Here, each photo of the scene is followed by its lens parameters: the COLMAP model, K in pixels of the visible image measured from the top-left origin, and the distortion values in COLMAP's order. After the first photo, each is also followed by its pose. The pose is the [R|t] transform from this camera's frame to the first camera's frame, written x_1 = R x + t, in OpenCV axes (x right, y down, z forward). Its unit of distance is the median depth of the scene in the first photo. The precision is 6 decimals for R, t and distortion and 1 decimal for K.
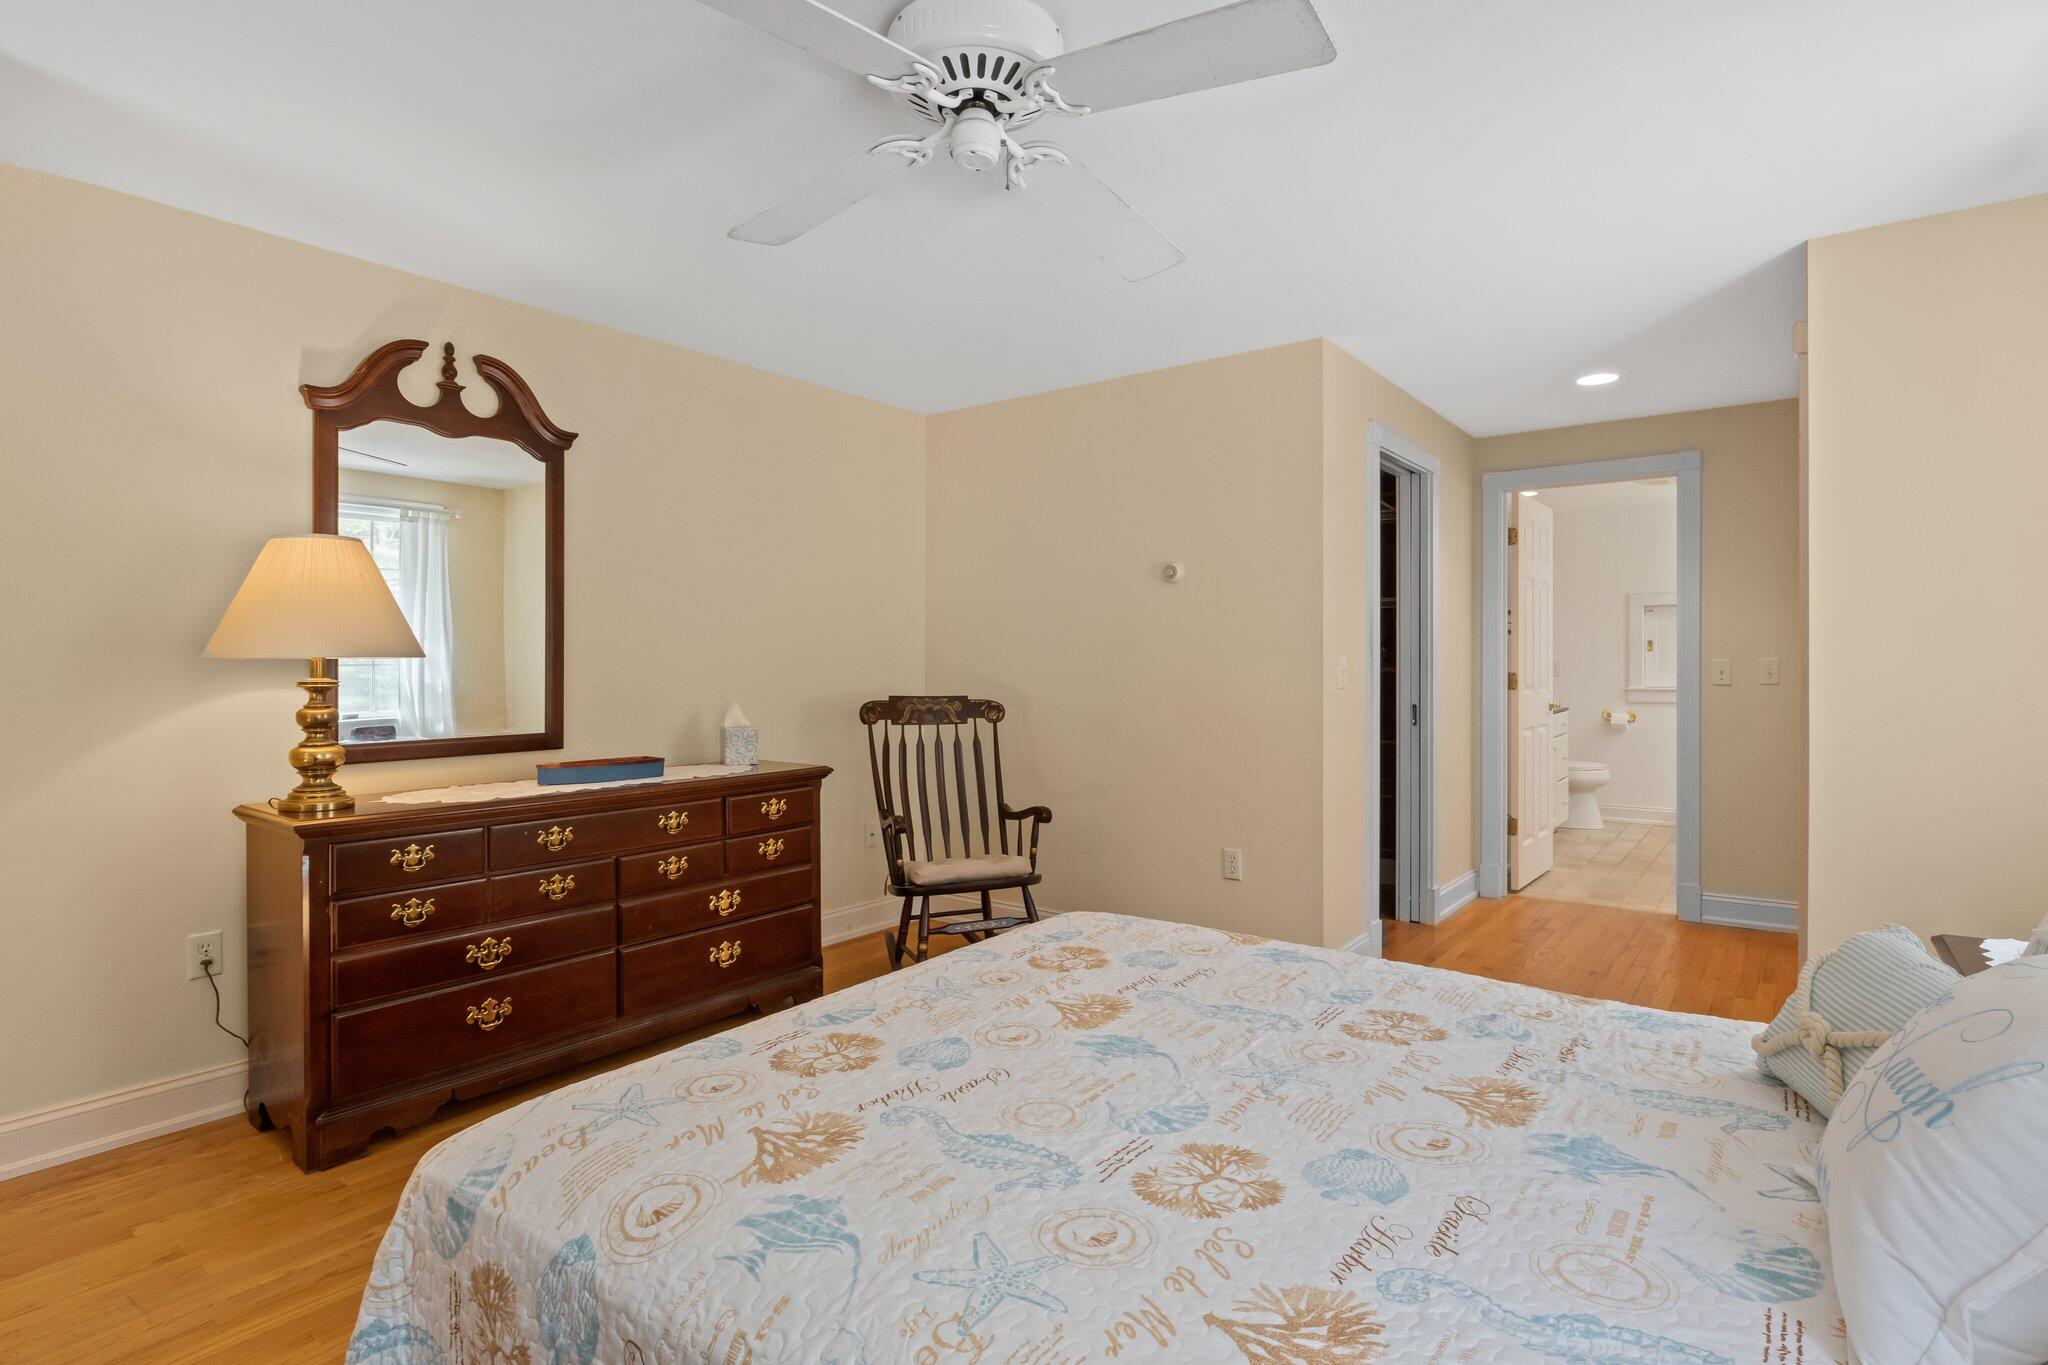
lens RADIAL K [[1041.8, 0, 1039.6], [0, 1041.8, 670.7], [0, 0, 1]] dist [-0.012830, 0.002066]
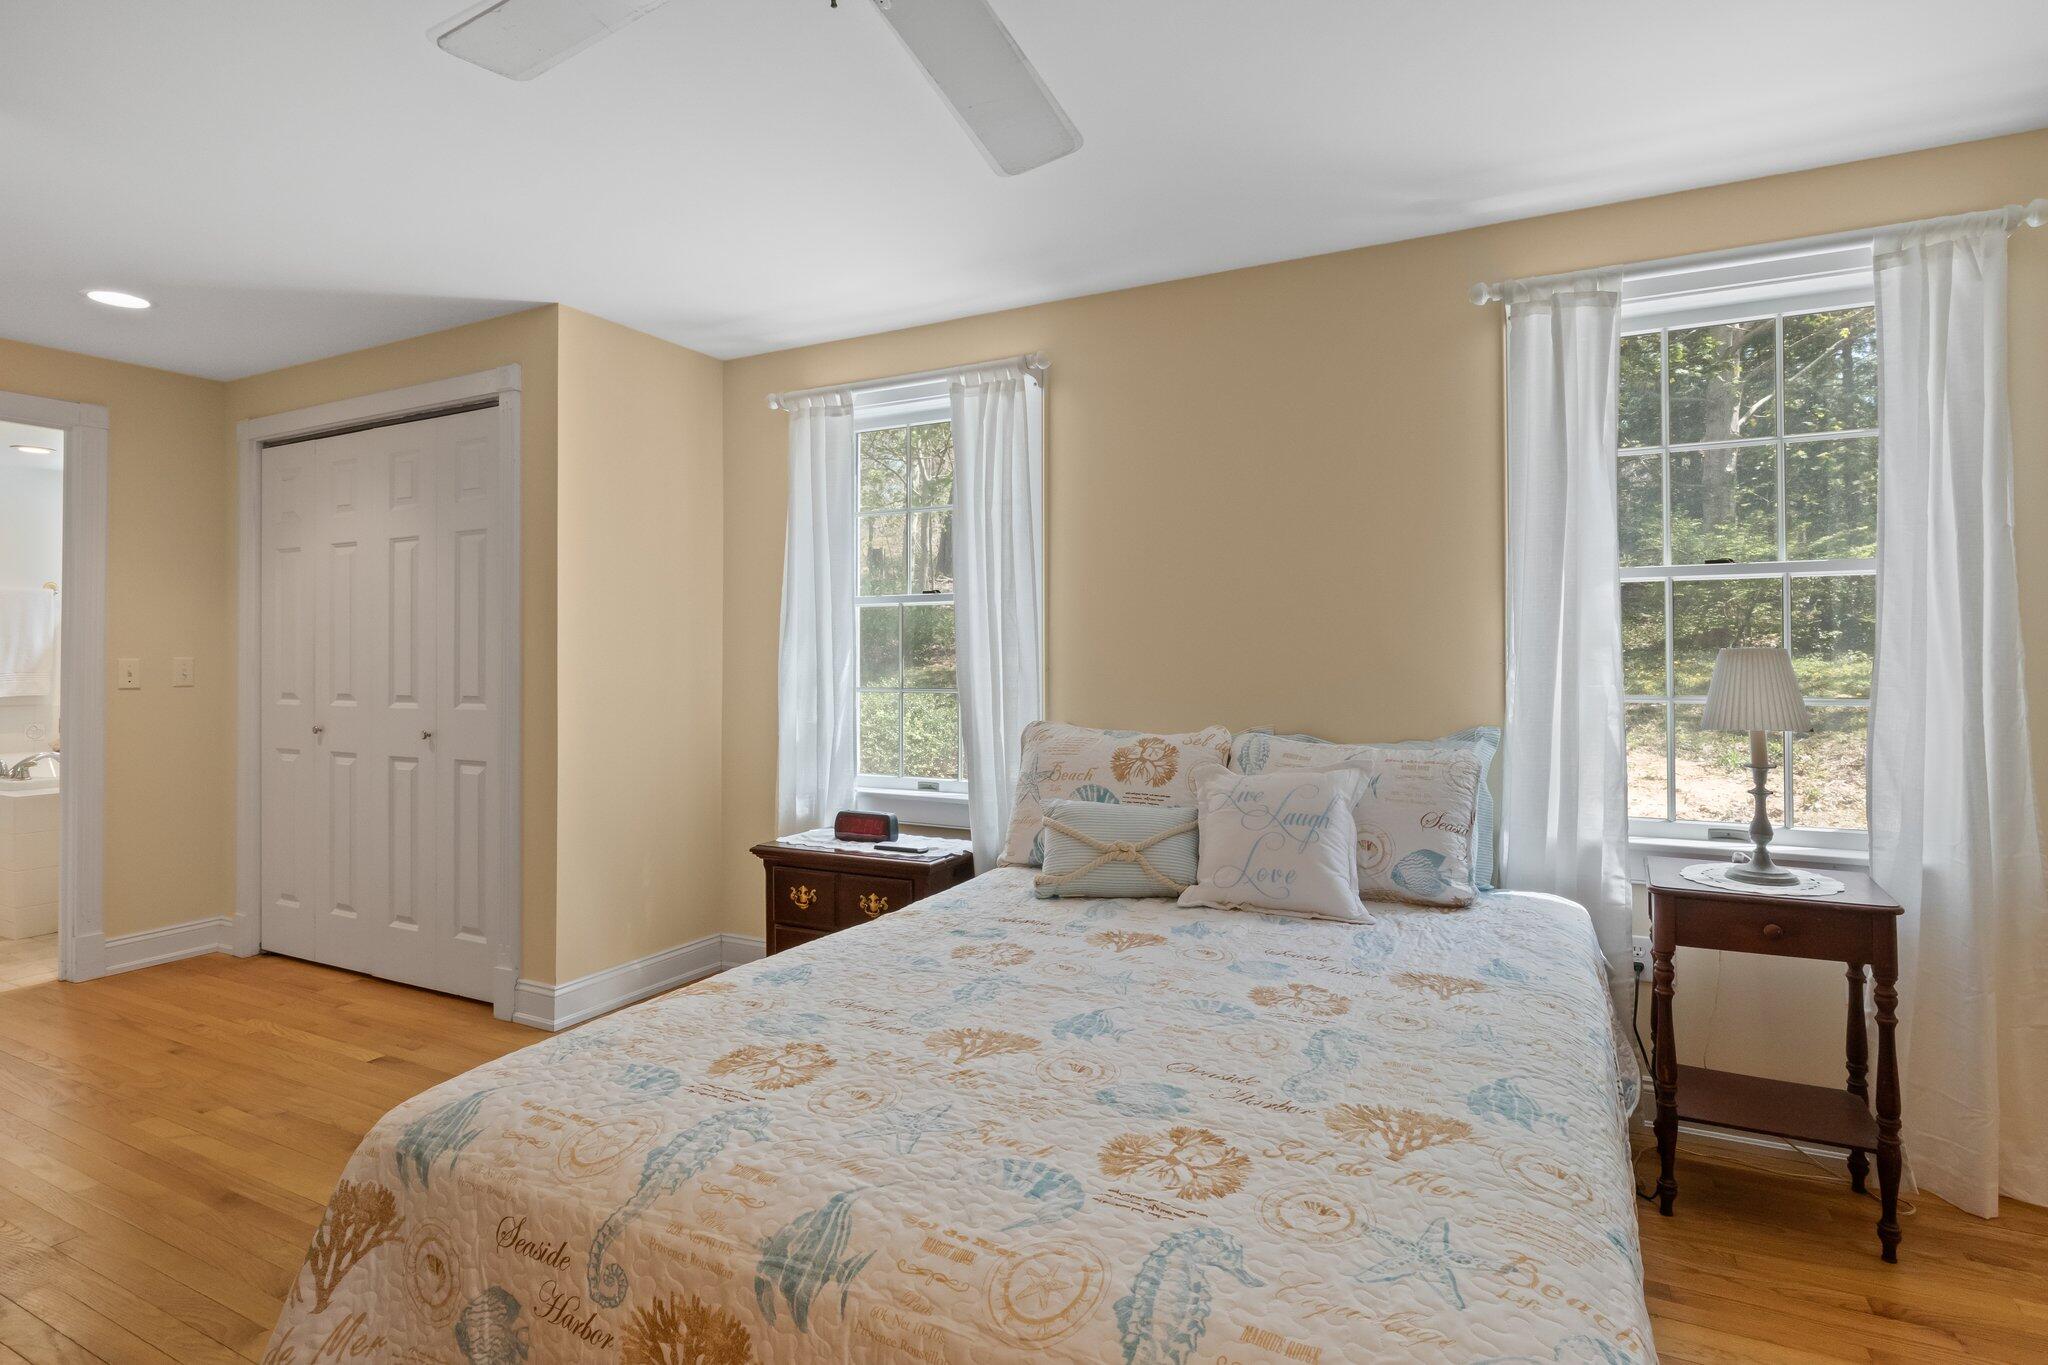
lens RADIAL K [[1041.8, 0, 1039.8], [0, 1041.8, 669.6], [0, 0, 1]] dist [-0.012830, 0.002066]
pose [[-0.177347, -0.009748, 0.984100, -0.986594], [0.012068, 0.999854, 0.012078, -0.012344], [-0.984074, 0.014018, -0.177203, 1.280825]]
